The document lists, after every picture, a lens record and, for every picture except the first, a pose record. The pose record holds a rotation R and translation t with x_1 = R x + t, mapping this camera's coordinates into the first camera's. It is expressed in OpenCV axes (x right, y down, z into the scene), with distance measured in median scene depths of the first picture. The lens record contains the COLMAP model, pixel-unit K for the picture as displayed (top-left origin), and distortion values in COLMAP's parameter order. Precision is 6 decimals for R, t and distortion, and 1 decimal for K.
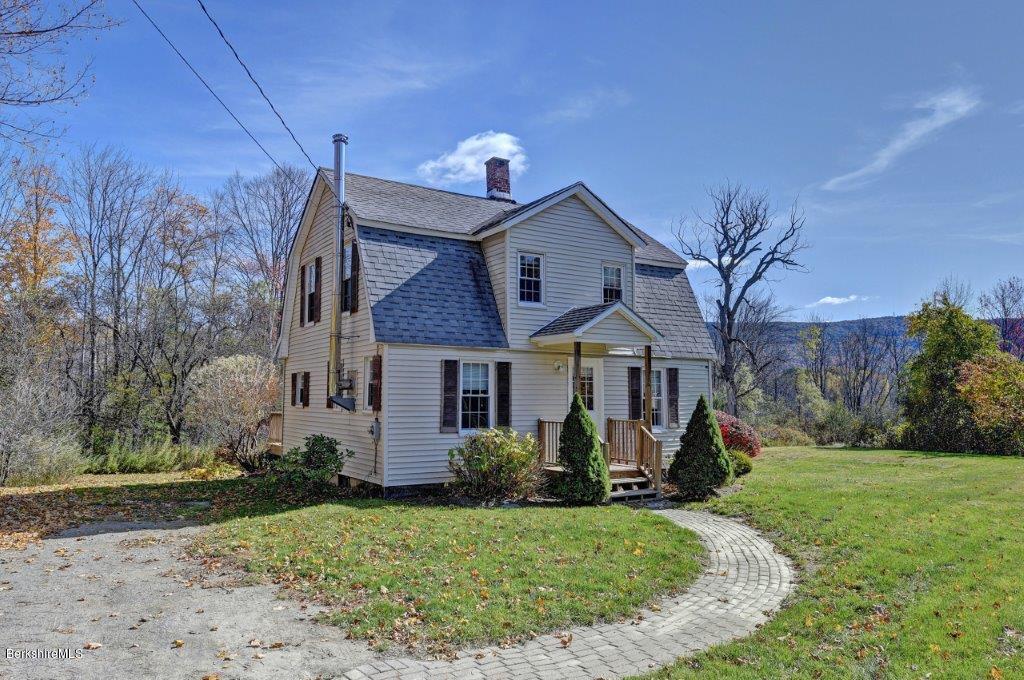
lens RADIAL K [[731.8, 0, 557.6], [0, 731.8, 338.7], [0, 0, 1]] dist [-0.008187, -0.002799]
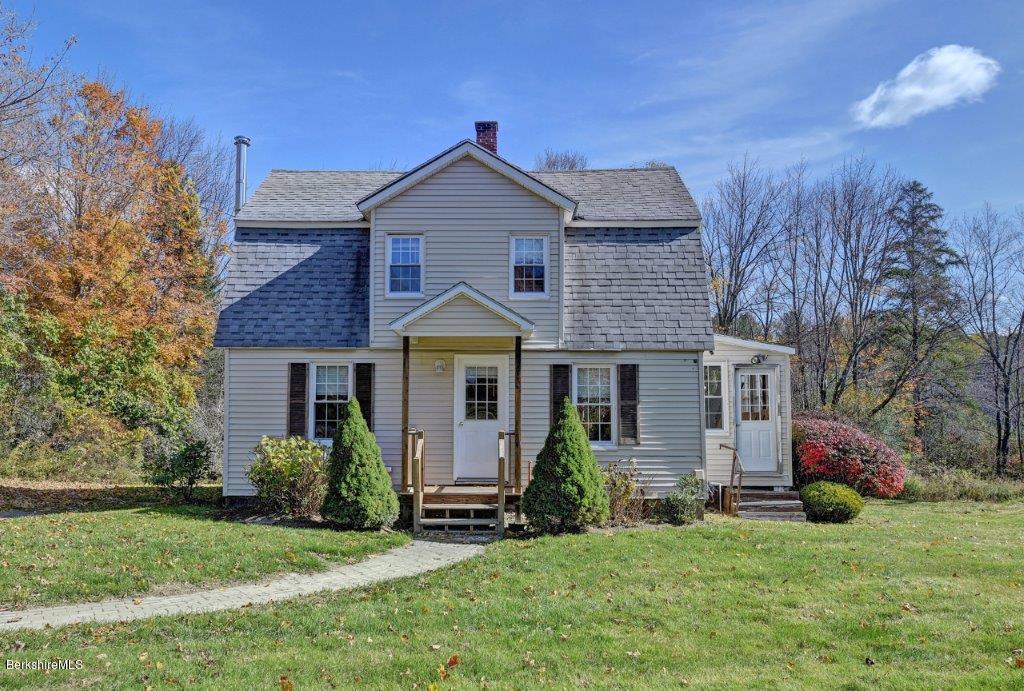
lens RADIAL K [[886.6, 0, 484.4], [0, 886.6, 347.4], [0, 0, 1]] dist [-0.001193, -0.000848]
pose [[0.820682, -0.040904, -0.569919, 0.650575], [0.045923, 0.998929, -0.005565, 0.025415], [0.569536, -0.021605, 0.821682, 0.209728]]
